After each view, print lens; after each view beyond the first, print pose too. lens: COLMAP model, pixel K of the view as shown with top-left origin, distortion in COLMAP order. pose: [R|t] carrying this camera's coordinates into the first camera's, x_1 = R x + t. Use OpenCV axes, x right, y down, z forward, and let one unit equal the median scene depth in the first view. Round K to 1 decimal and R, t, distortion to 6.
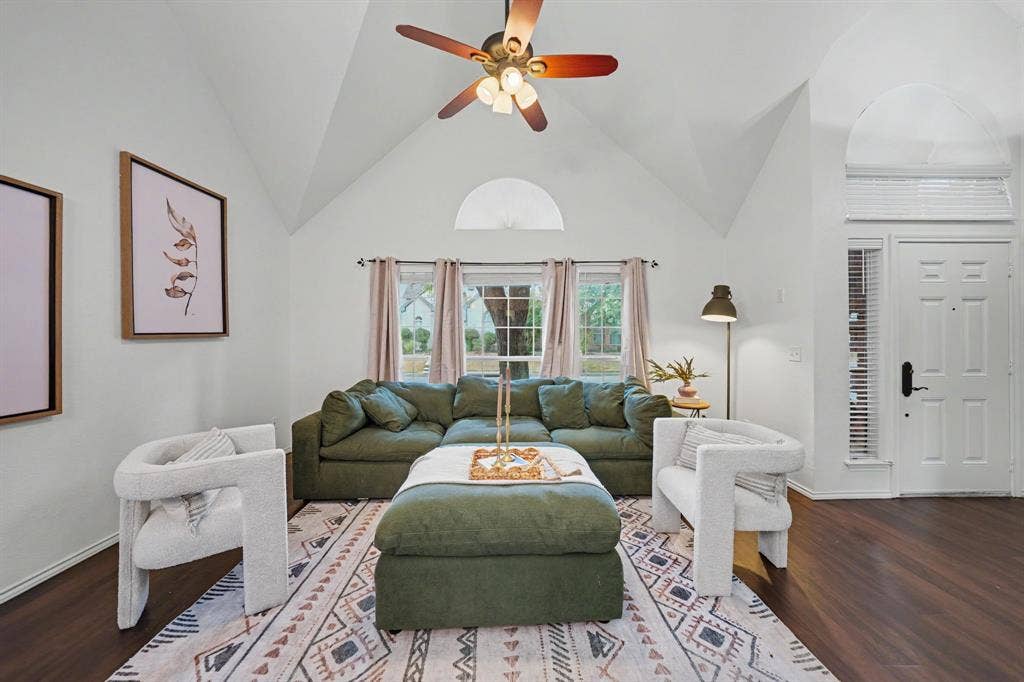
lens RADIAL K [[361.0, 0, 515.6], [0, 361.0, 331.8], [0, 0, 1]] dist [-0.017895, 0.002924]
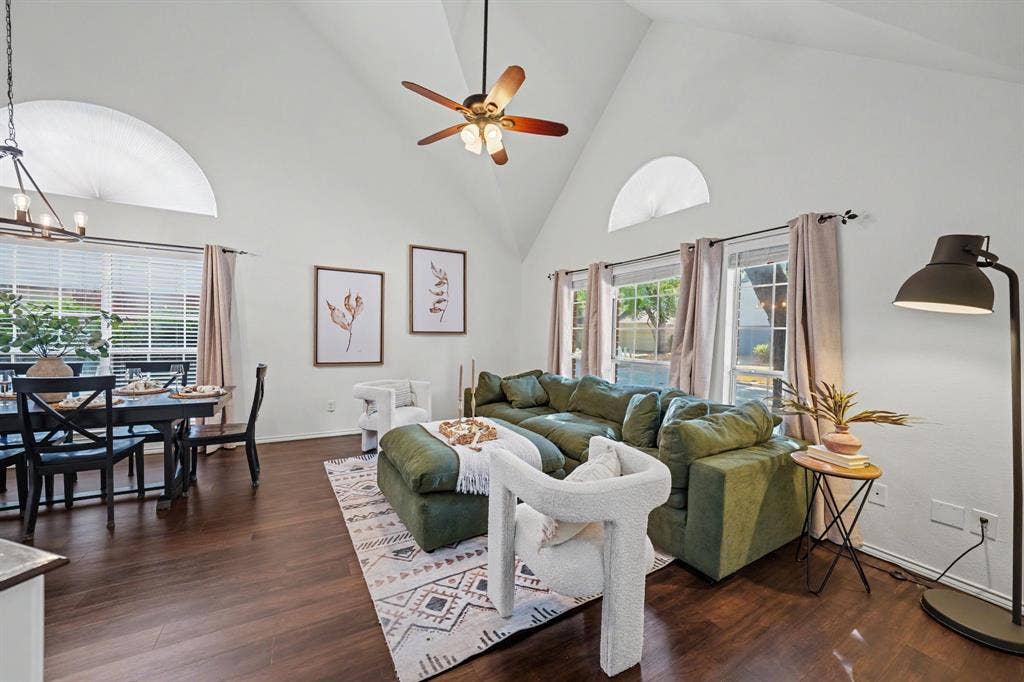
lens RADIAL K [[373.8, 0, 505.3], [0, 373.8, 342.4], [0, 0, 1]] dist [-0.014447, 0.000254]
pose [[0.482719, 0.028562, -0.875310, 1.033513], [-0.014744, 0.999591, 0.024487, 0.006643], [0.875651, 0.001086, 0.482943, 0.393678]]
